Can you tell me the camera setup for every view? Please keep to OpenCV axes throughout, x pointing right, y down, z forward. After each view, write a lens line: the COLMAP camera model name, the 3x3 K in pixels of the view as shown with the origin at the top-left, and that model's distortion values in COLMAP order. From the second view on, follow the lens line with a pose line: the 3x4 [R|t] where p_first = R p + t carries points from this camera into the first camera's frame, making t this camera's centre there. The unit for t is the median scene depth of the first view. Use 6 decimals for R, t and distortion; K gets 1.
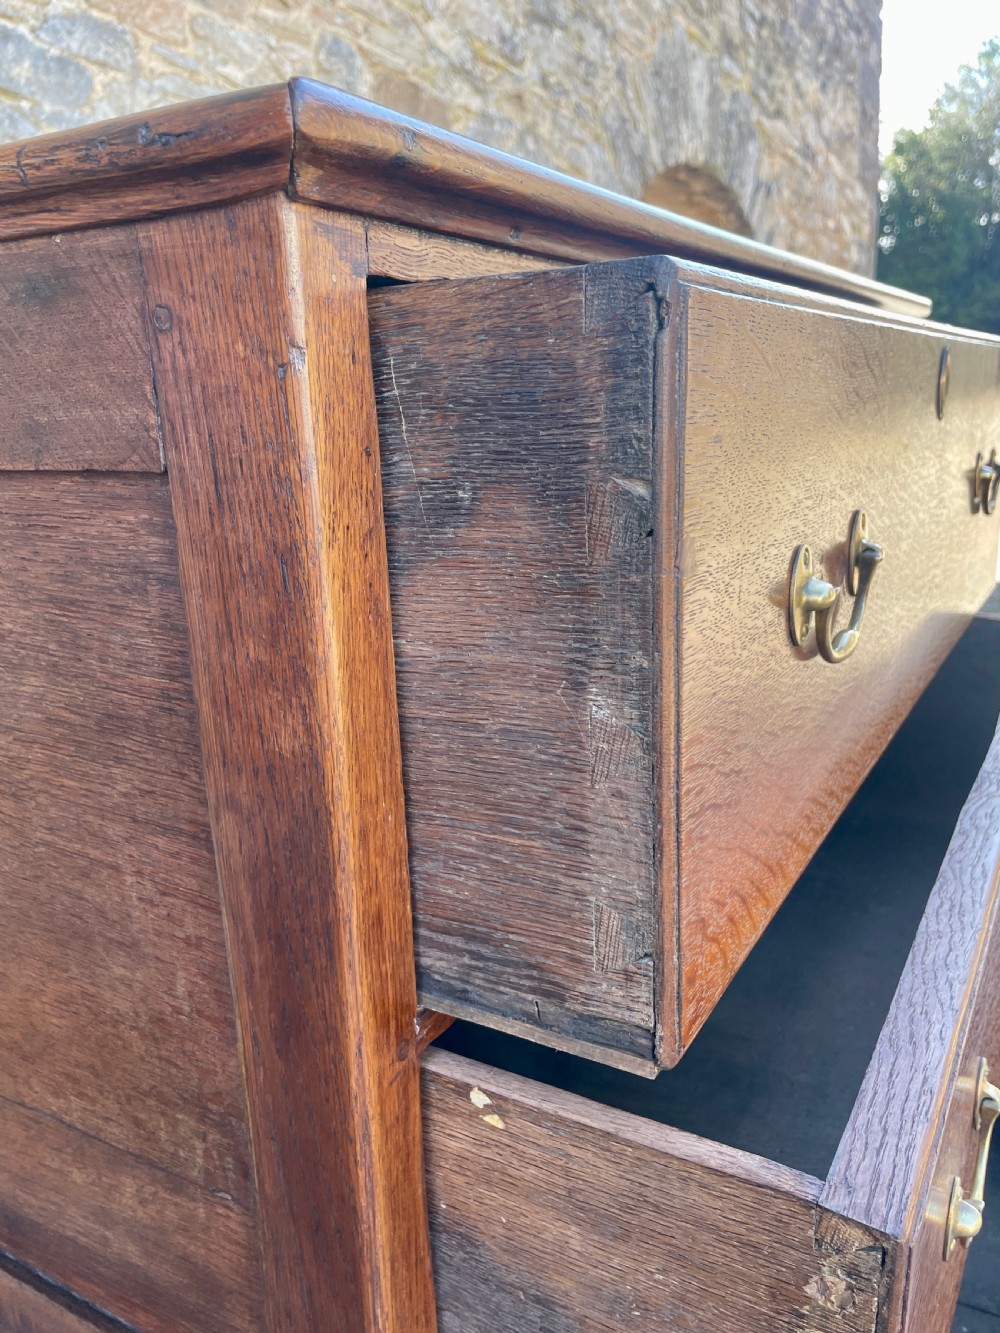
lens RADIAL K [[1110.0, 0, 496.7], [0, 1110.0, 675.8], [0, 0, 1]] dist [0.068146, -0.068388]
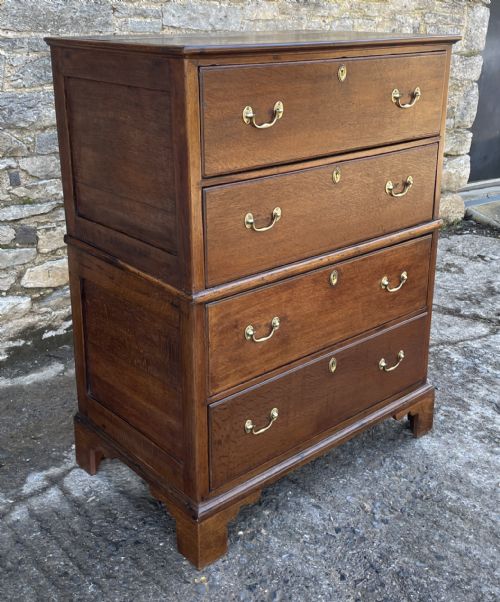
lens RADIAL K [[741.3, 0, 253.8], [0, 741.3, 244.1], [0, 0, 1]] dist [0.067022, 0.000000]
pose [[0.945501, 0.143027, -0.292524, 1.682140], [-0.122426, 0.988599, 0.087658, 0.282230], [0.301726, -0.047068, 0.952232, -3.304402]]
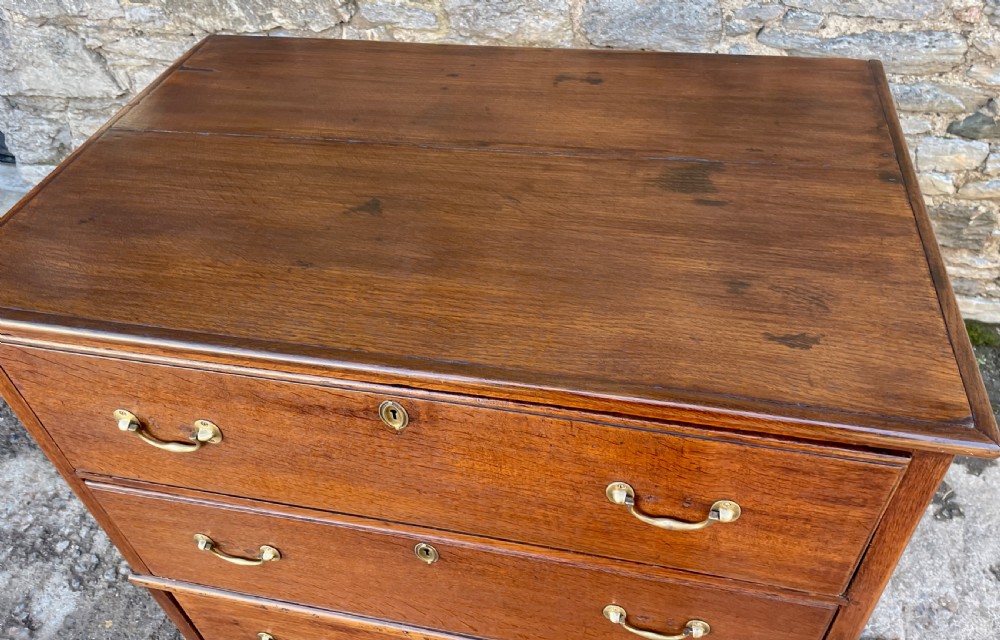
lens RADIAL K [[762.0, 0, 513.1], [0, 762.0, 270.1], [0, 0, 1]] dist [0.065272, -0.086096]
pose [[0.310362, 0.654141, -0.689764, 1.808868], [-0.193880, 0.753901, 0.627729, -2.262651], [0.930637, -0.061092, 0.360807, 1.754054]]
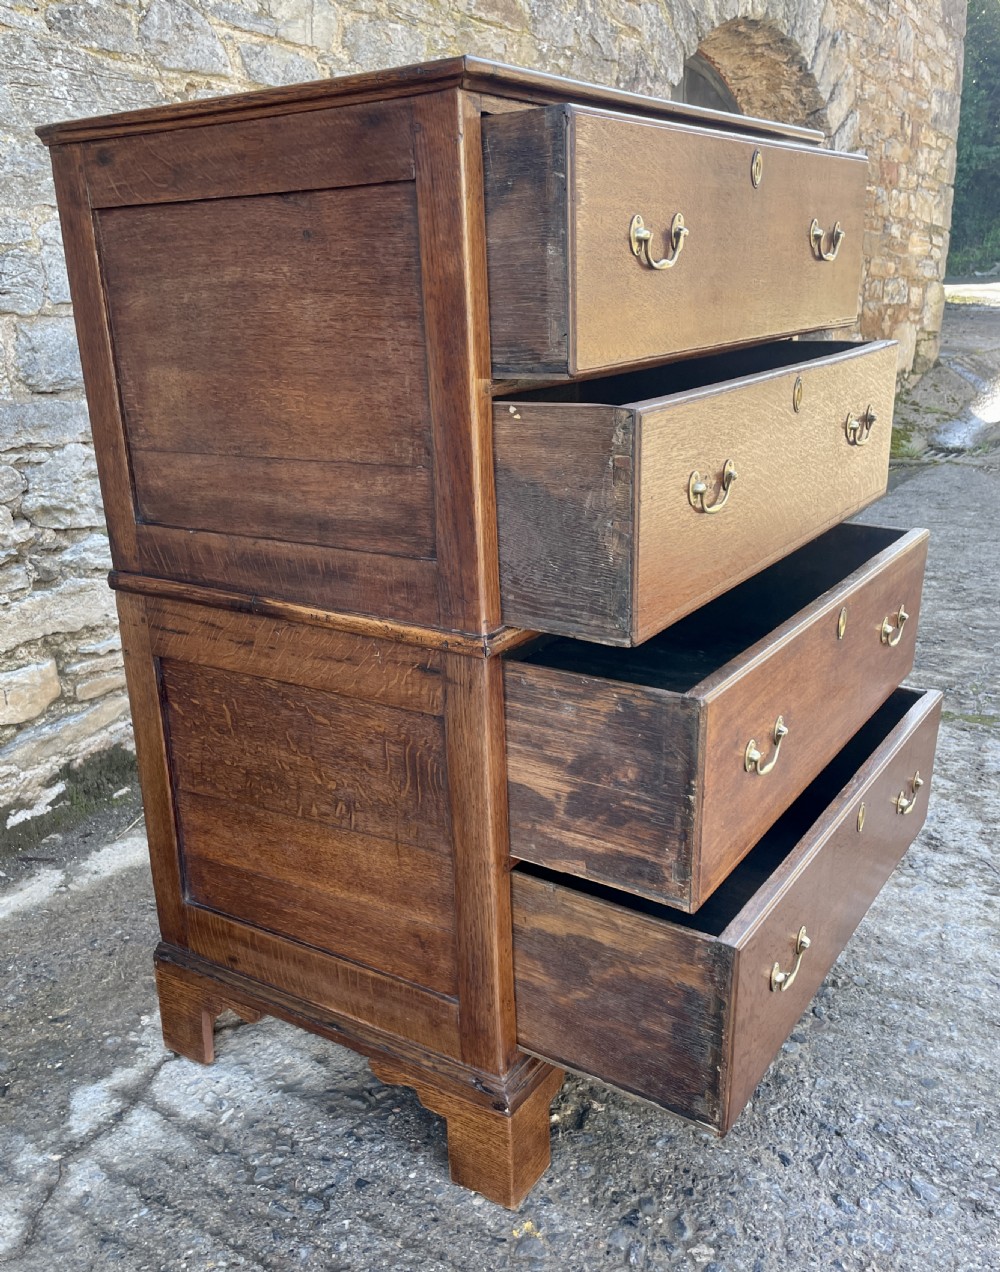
lens RADIAL K [[1150.2, 0, 466.6], [0, 1150.2, 647.2], [0, 0, 1]] dist [0.084650, -0.076655]
pose [[0.996942, 0.017729, -0.076108, 0.119089], [-0.012497, 0.997560, 0.068684, 0.895349], [0.077140, -0.067523, 0.994731, -2.308477]]
